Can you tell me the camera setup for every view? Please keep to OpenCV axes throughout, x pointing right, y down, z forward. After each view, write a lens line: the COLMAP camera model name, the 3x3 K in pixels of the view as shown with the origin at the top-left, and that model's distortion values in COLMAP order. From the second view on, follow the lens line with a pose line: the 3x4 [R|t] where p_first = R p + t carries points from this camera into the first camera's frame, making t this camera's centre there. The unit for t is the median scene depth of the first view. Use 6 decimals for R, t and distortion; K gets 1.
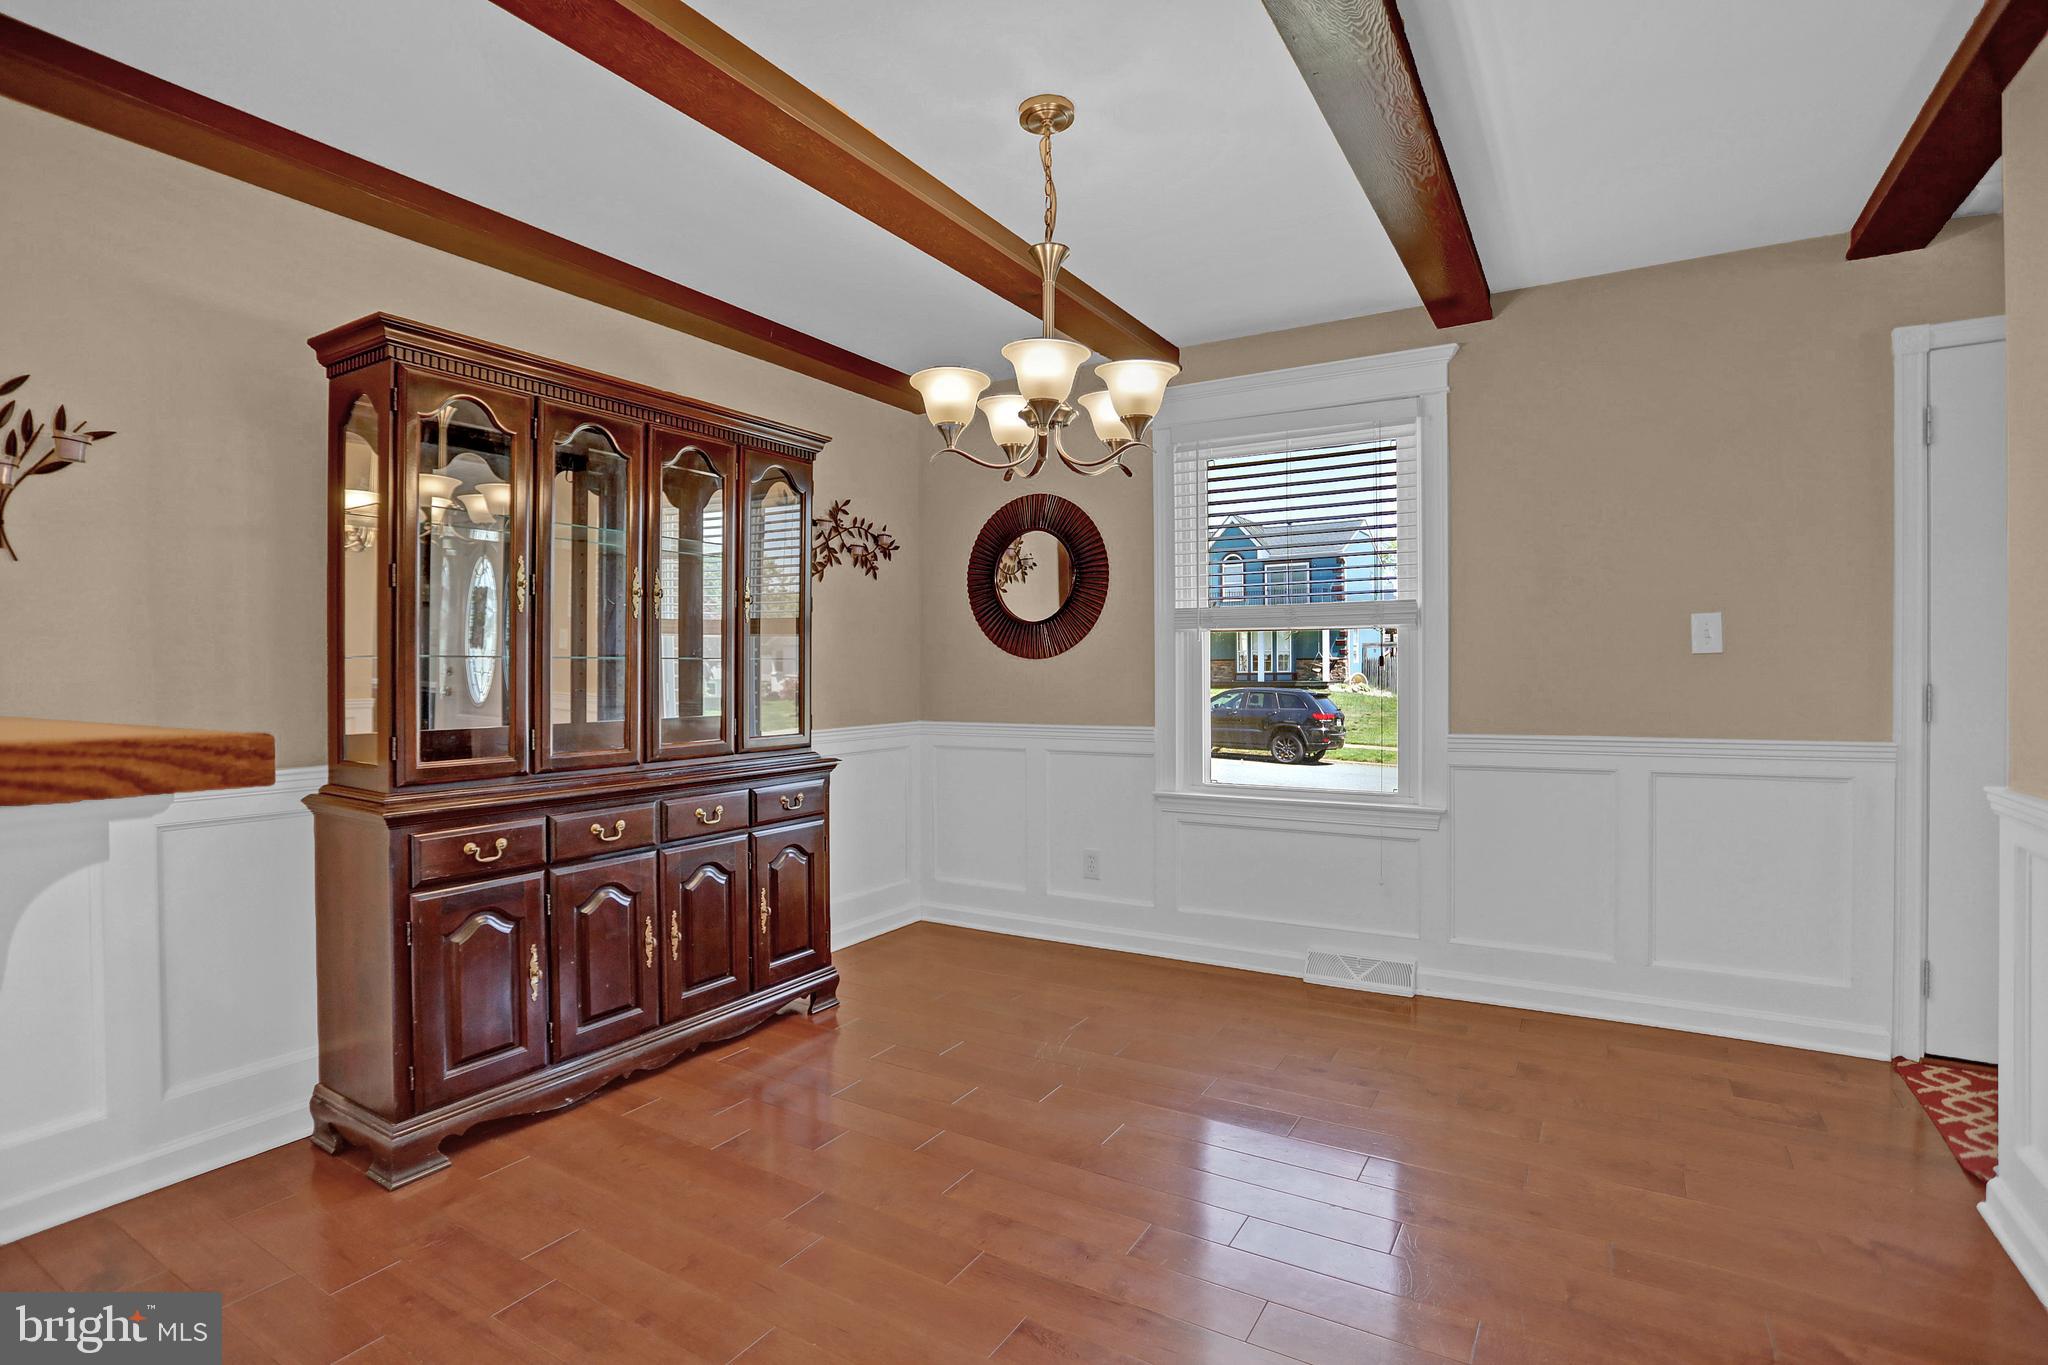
lens RADIAL K [[1014.5, 0, 1014.6], [0, 1014.5, 664.5], [0, 0, 1]] dist [-0.066934, 0.031124]
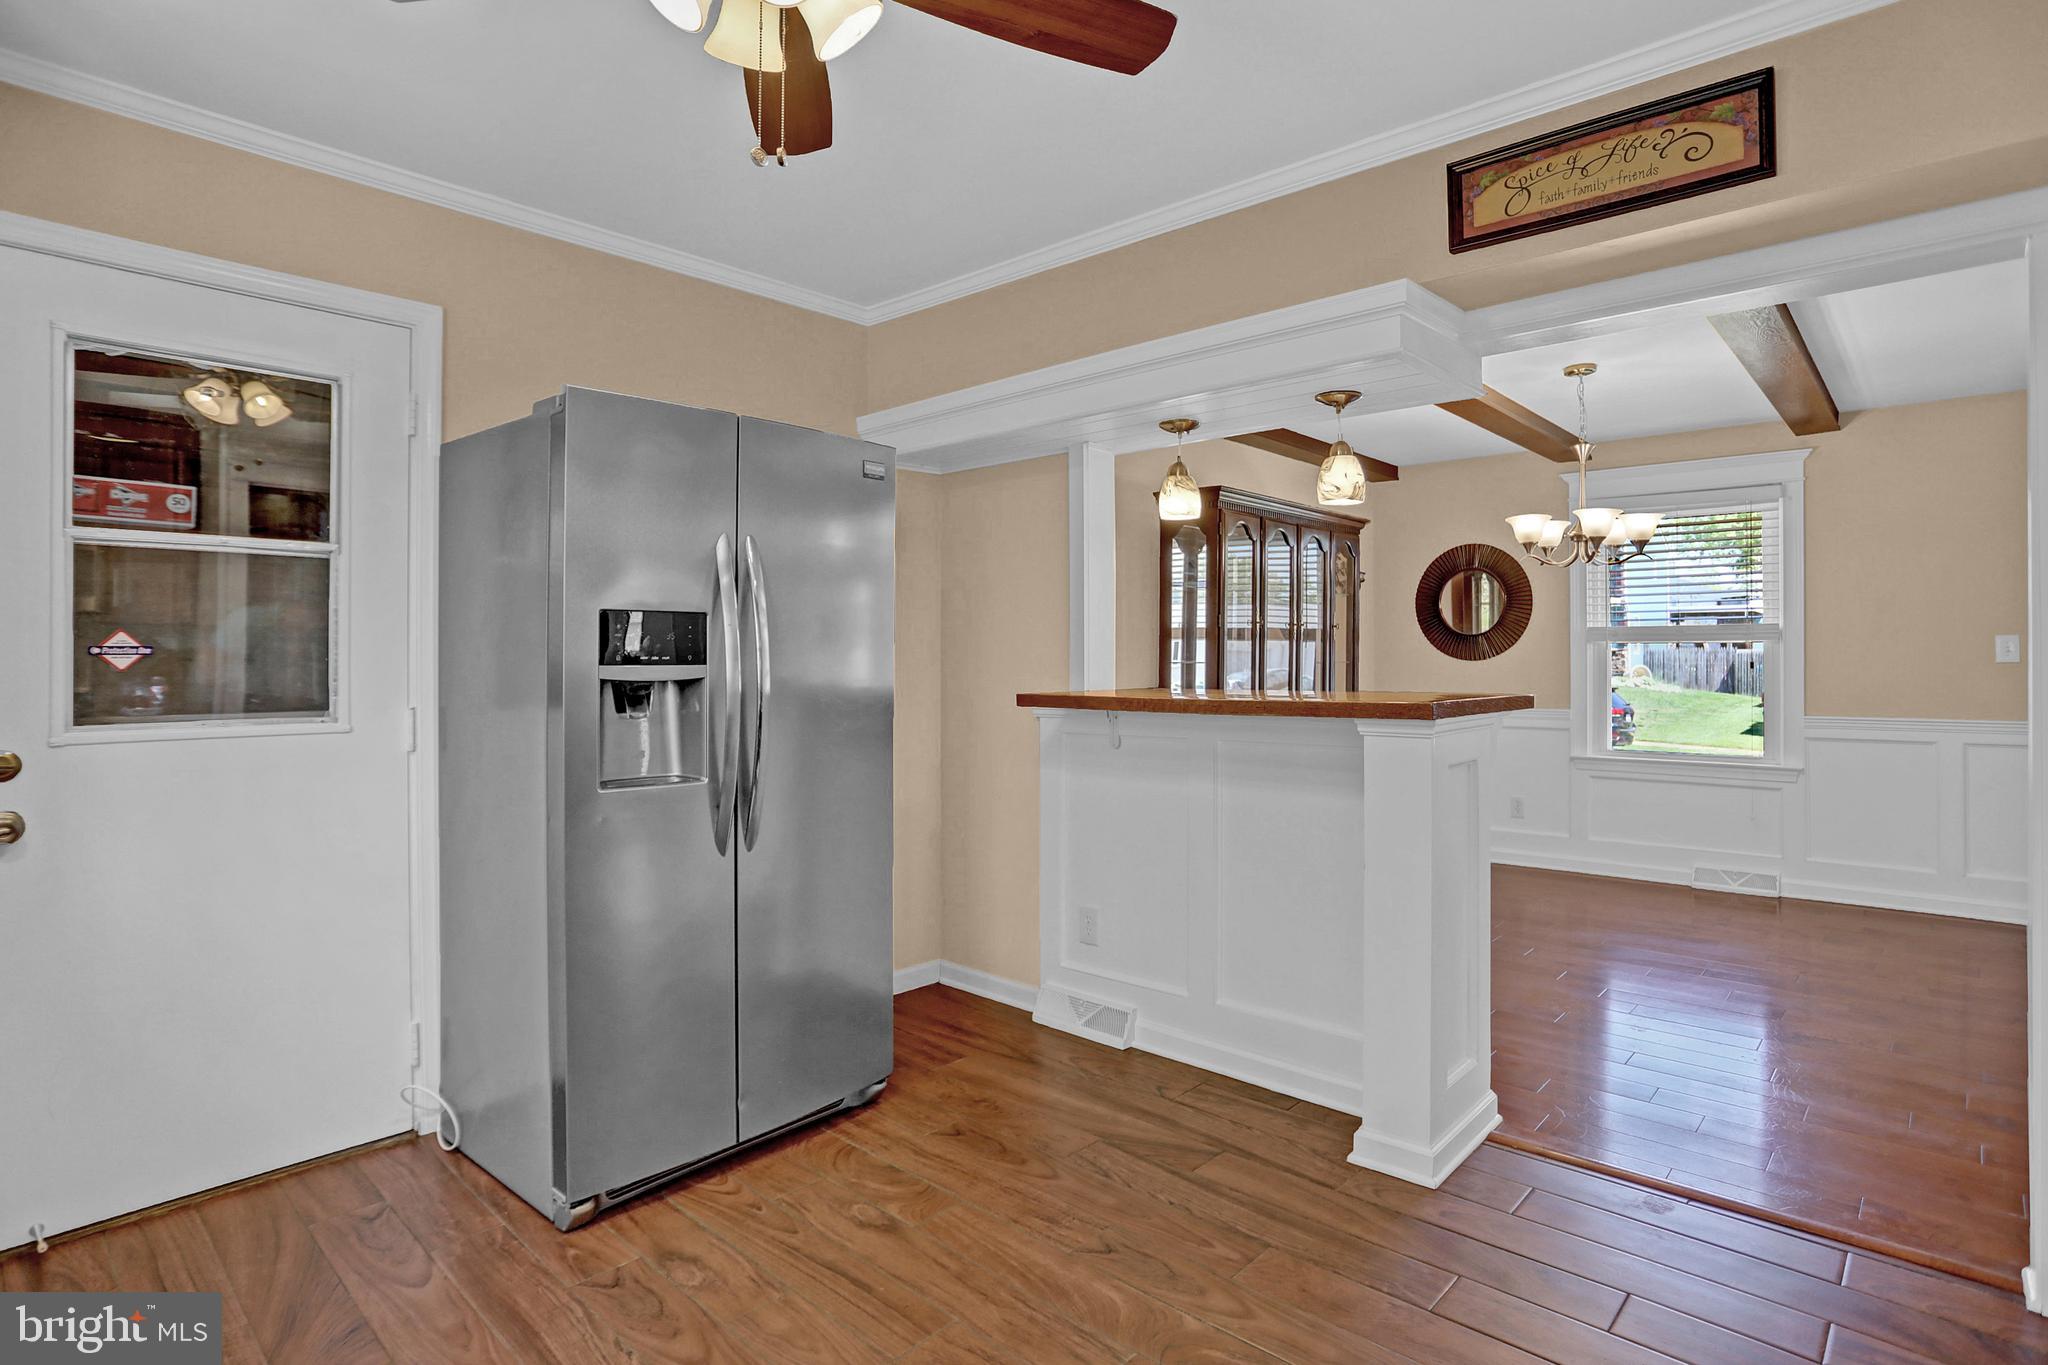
lens RADIAL K [[1064.8, 0, 1023.8], [0, 1064.8, 635.6], [0, 0, 1]] dist [-0.032762, 0.001449]
pose [[0.981590, 0.005386, -0.190926, -0.382627], [-0.008056, 0.999880, -0.013213, -0.018490], [0.190832, 0.014508, 0.981516, -0.693313]]
